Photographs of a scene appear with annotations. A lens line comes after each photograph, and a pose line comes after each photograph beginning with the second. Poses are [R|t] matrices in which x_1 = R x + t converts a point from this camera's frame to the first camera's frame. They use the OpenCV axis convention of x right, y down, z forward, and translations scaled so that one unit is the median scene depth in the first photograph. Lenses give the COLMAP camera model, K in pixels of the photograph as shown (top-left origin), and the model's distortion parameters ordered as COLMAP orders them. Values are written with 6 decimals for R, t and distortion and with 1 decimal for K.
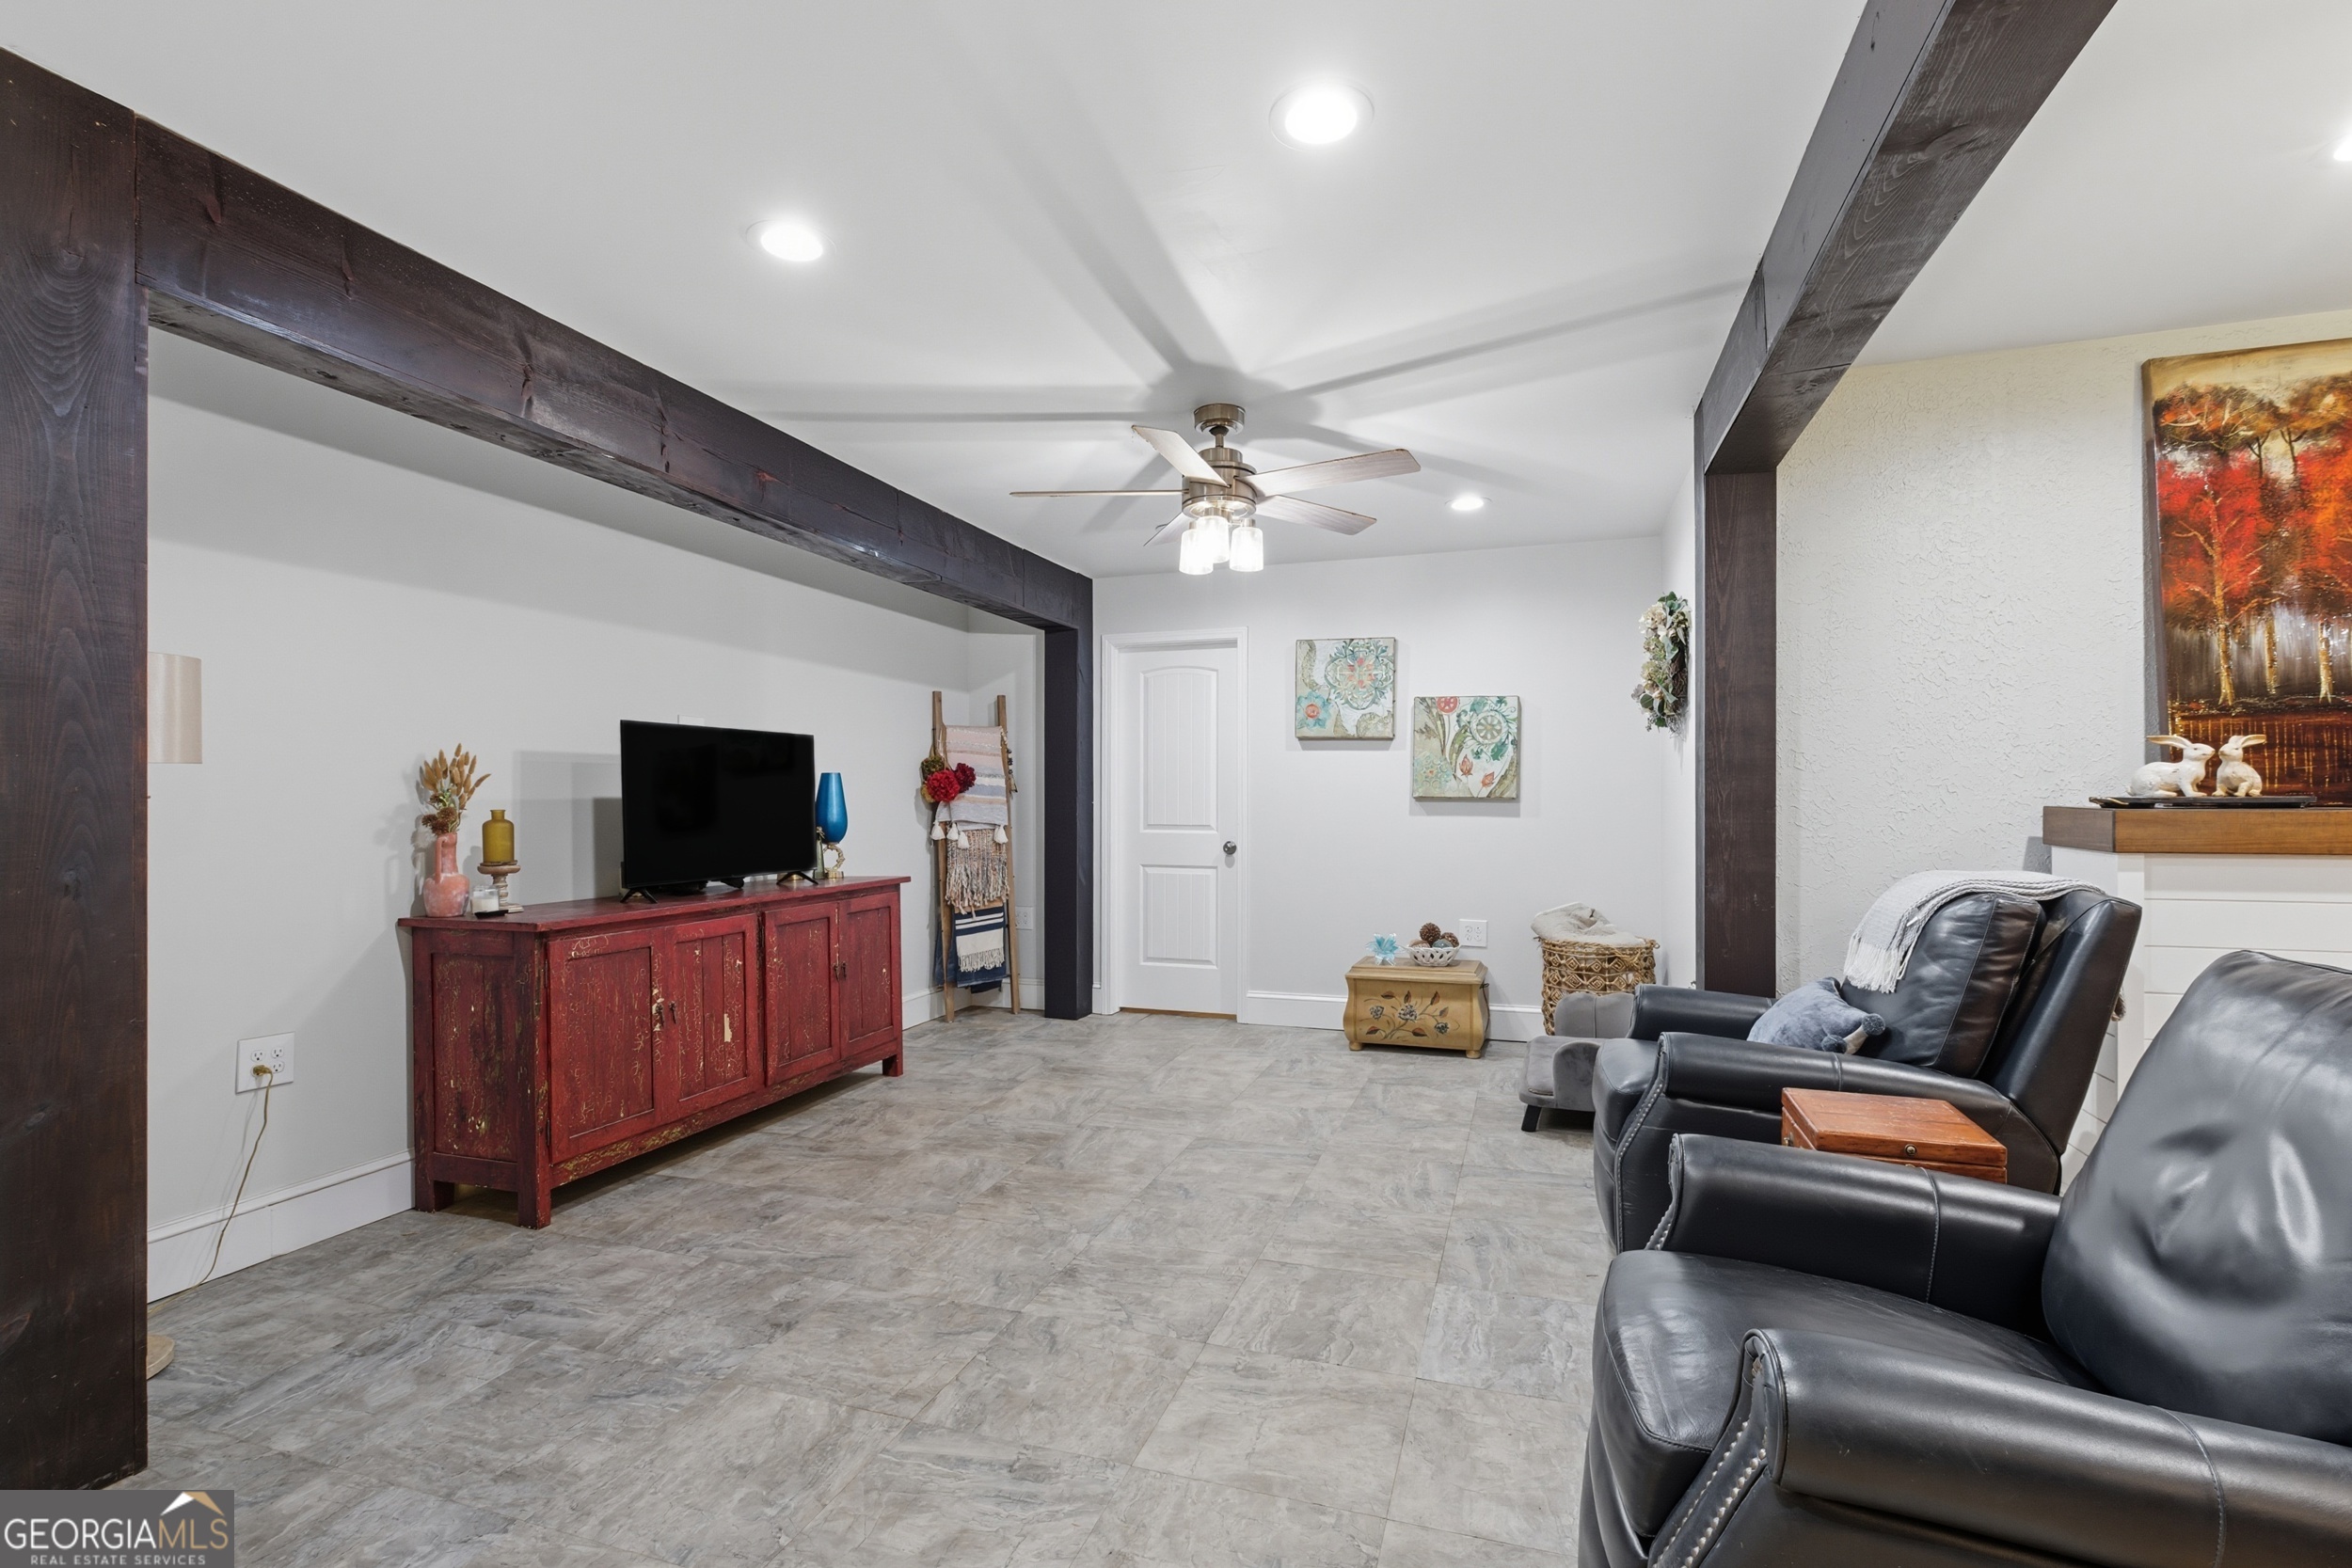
lens RADIAL K [[1074.5, 0, 1175.6], [0, 1074.5, 788.2], [0, 0, 1]] dist [0.000475, -0.000035]
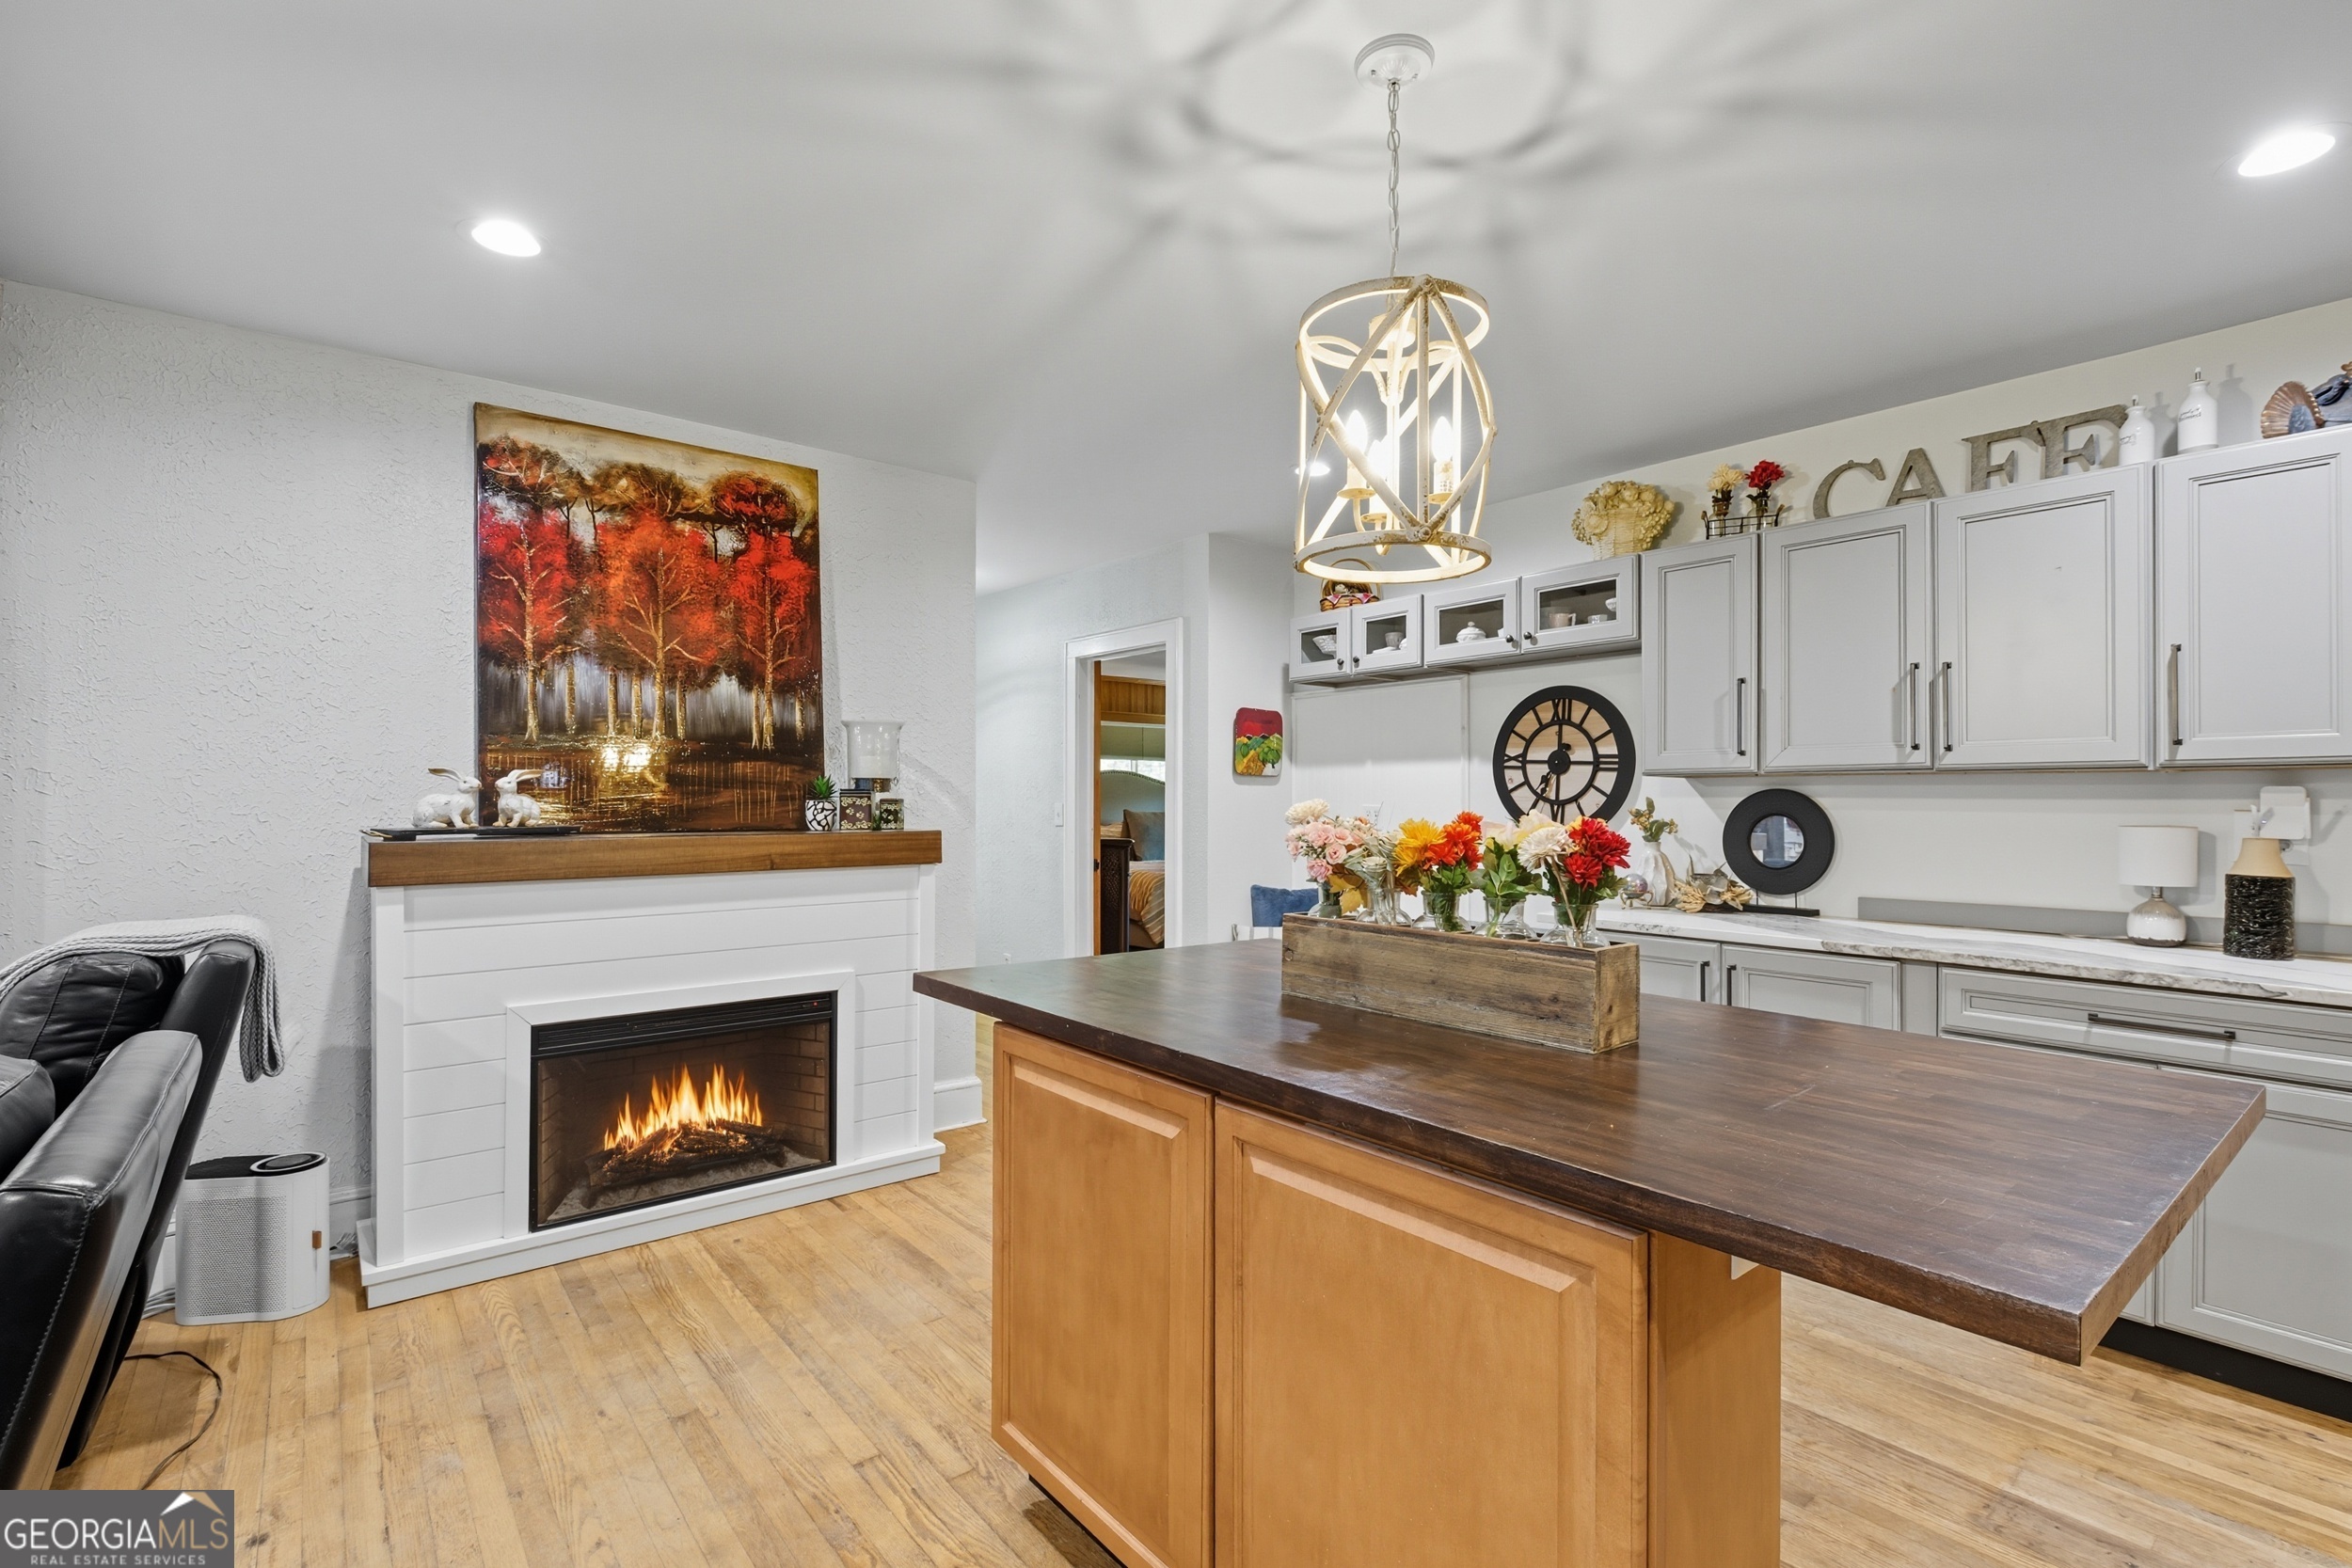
lens RADIAL K [[1074.5, 0, 1174.9], [0, 1074.5, 794.9], [0, 0, 1]] dist [0.000475, -0.000035]
pose [[0.537862, 0.007787, 0.842997, 0.410678], [-0.011823, 0.999929, -0.001693, -0.028378], [-0.842950, -0.009056, 0.537916, -0.129249]]
